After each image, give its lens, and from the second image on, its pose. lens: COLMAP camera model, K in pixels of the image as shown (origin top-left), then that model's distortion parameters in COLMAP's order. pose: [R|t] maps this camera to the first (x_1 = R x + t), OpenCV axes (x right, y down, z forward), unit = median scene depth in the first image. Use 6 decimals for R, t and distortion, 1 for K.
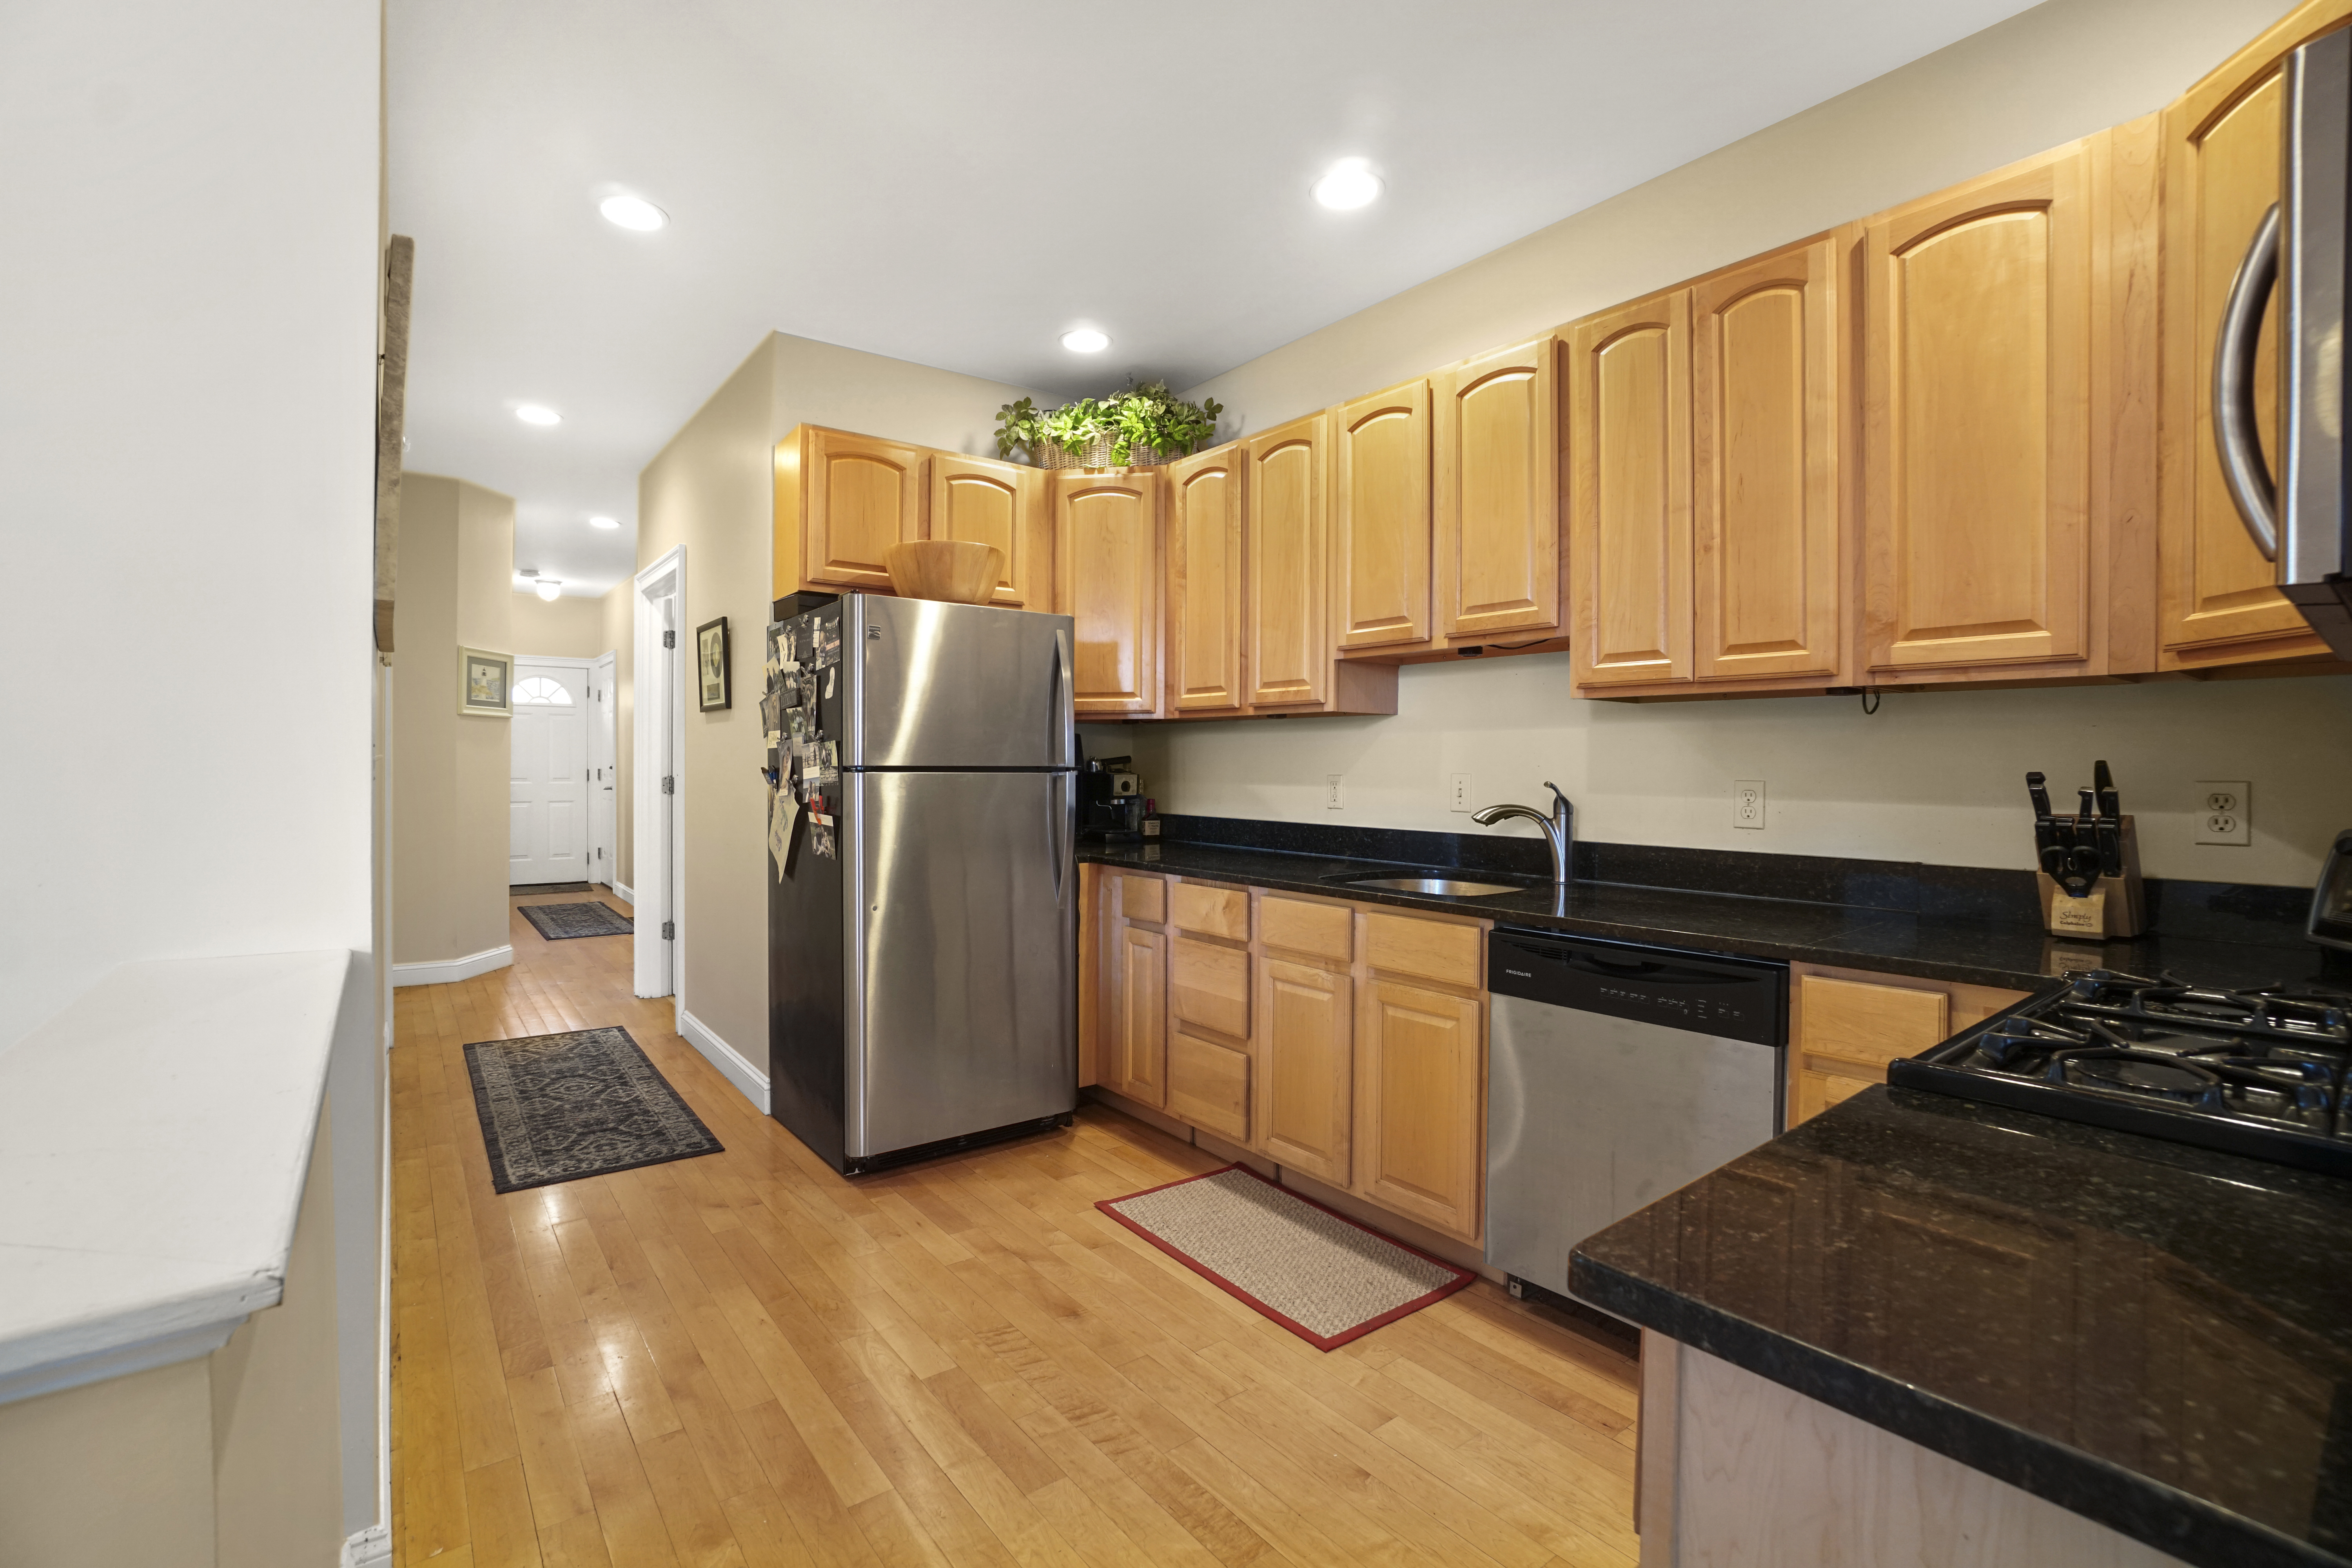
lens RADIAL K [[1070.7, 0, 1182.1], [0, 1070.7, 786.0], [0, 0, 1]] dist [-0.075870, 0.036635]
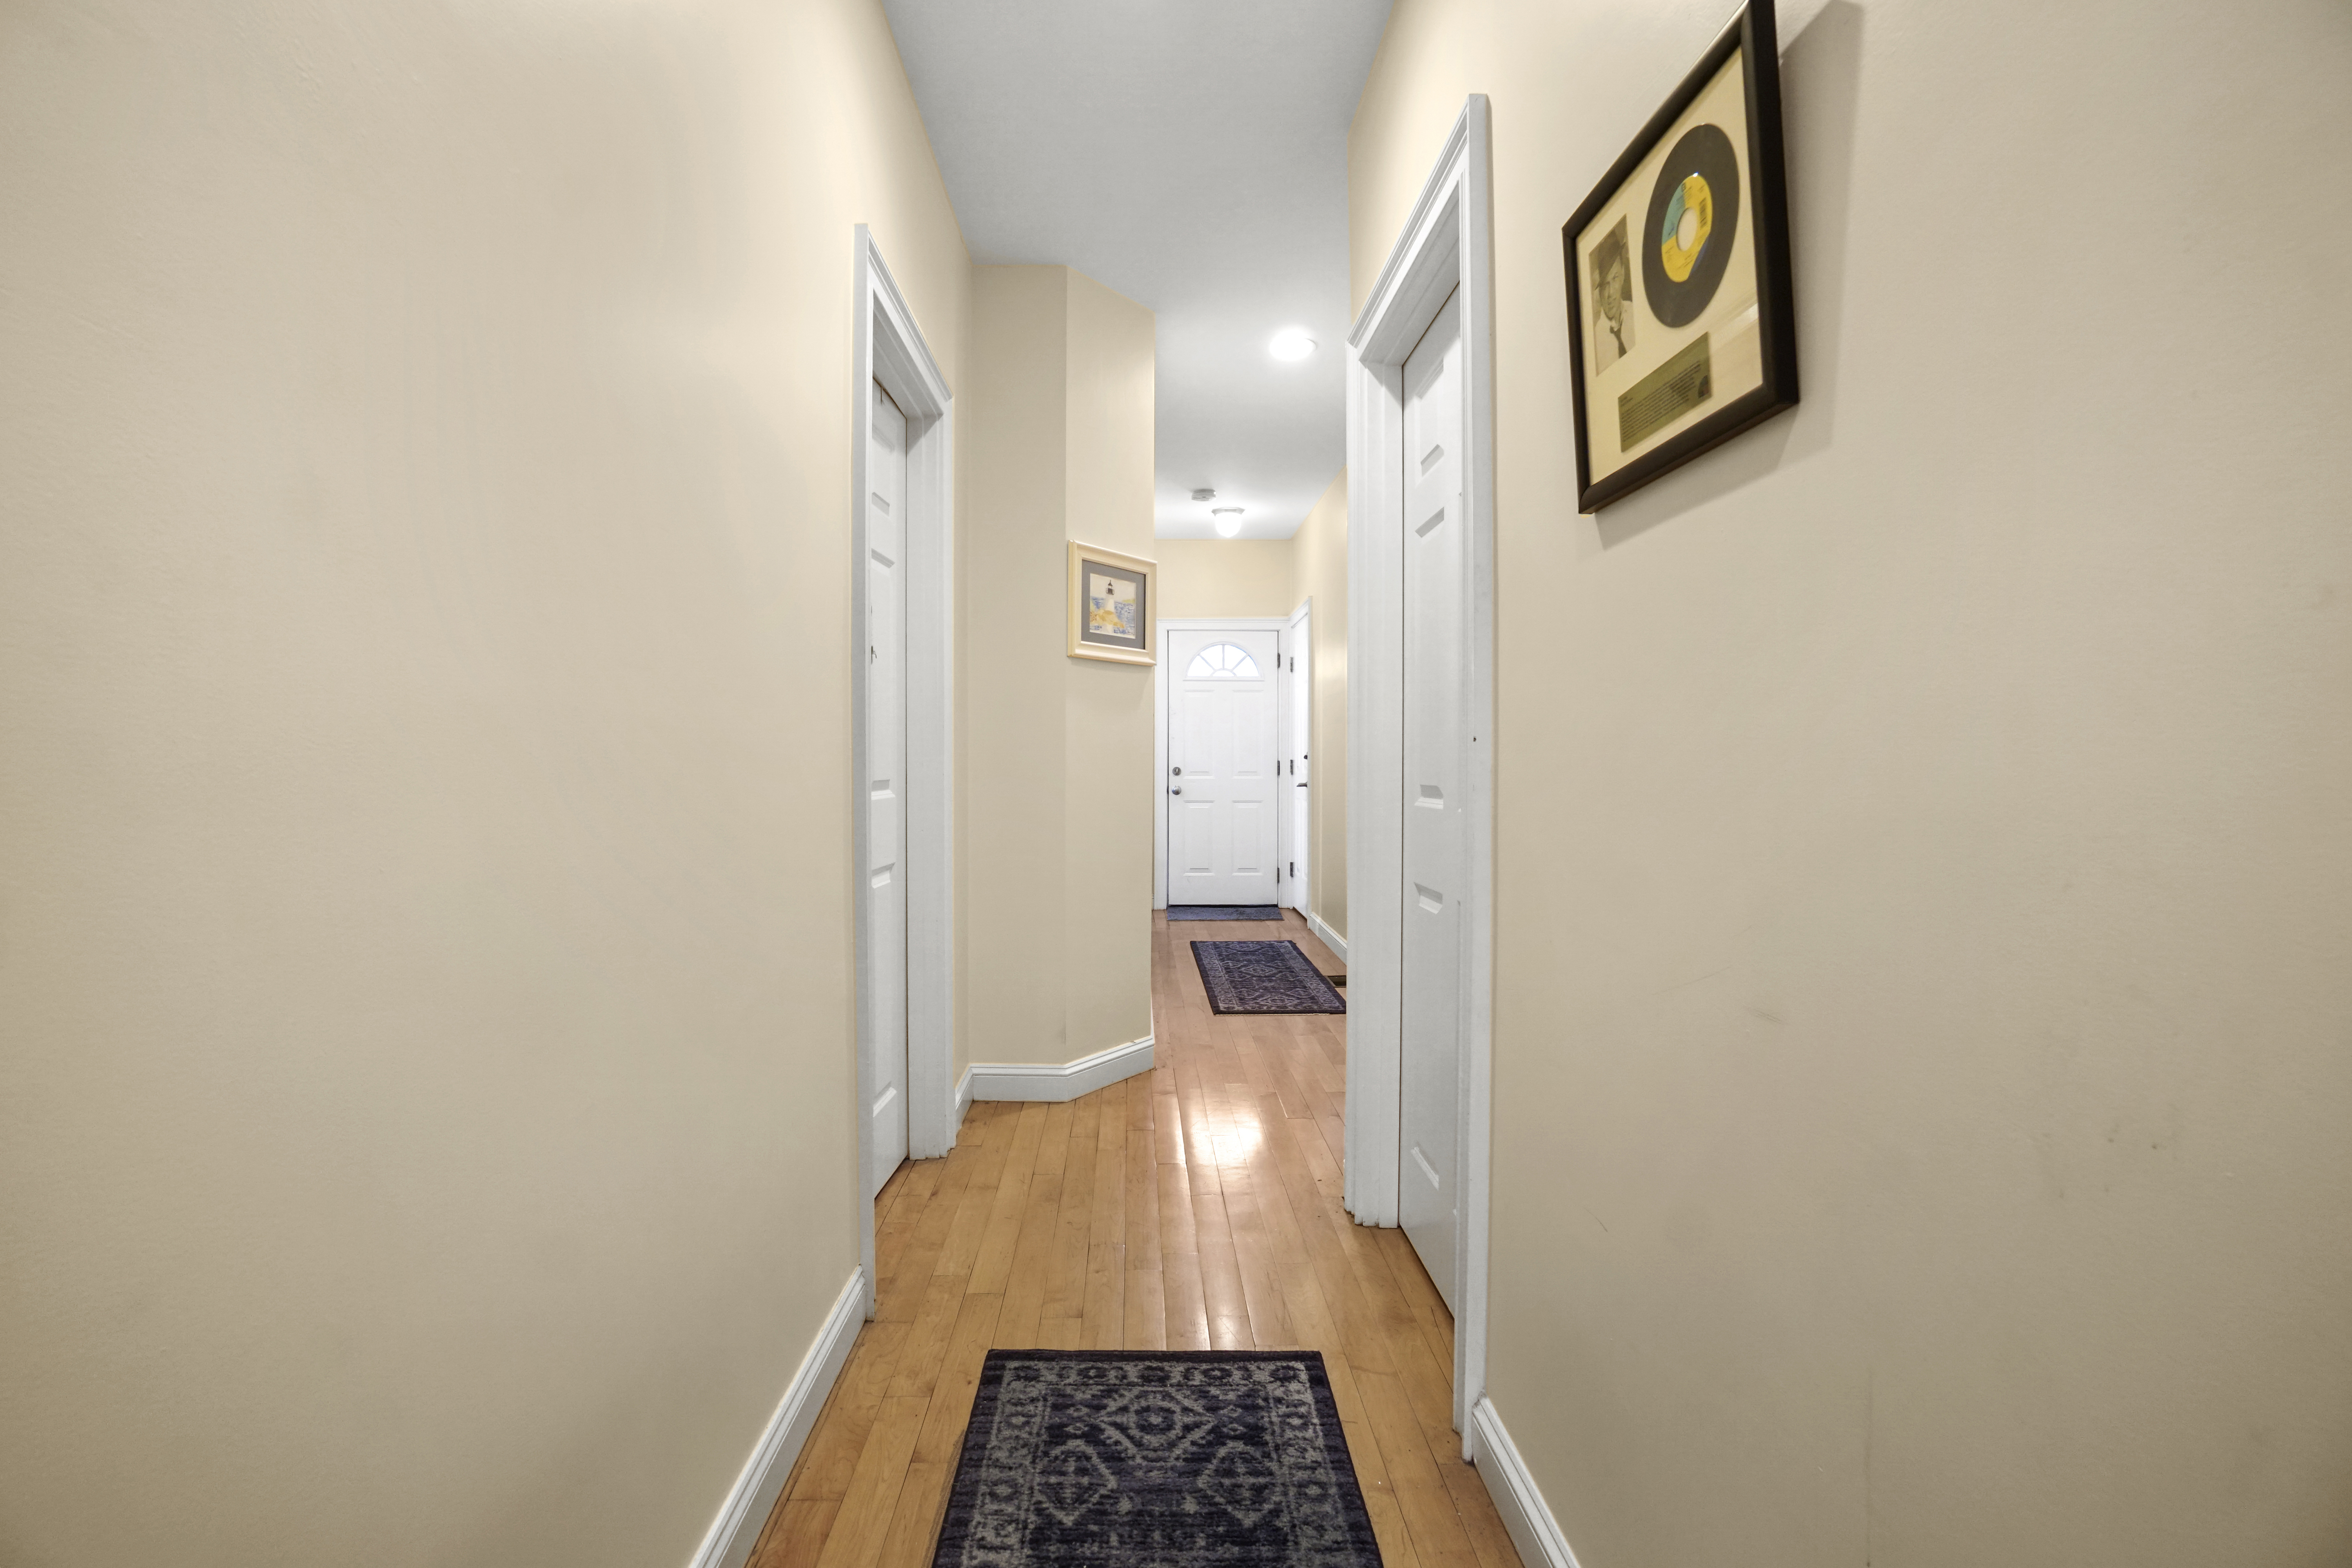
lens RADIAL K [[1070.7, 0, 1182.1], [0, 1070.7, 786.0], [0, 0, 1]] dist [-0.075870, 0.036635]
pose [[0.817311, 0.000995, -0.576197, -0.251690], [-0.000628, 0.999999, 0.000835, 0.003636], [0.576197, -0.000321, 0.817311, 0.465531]]
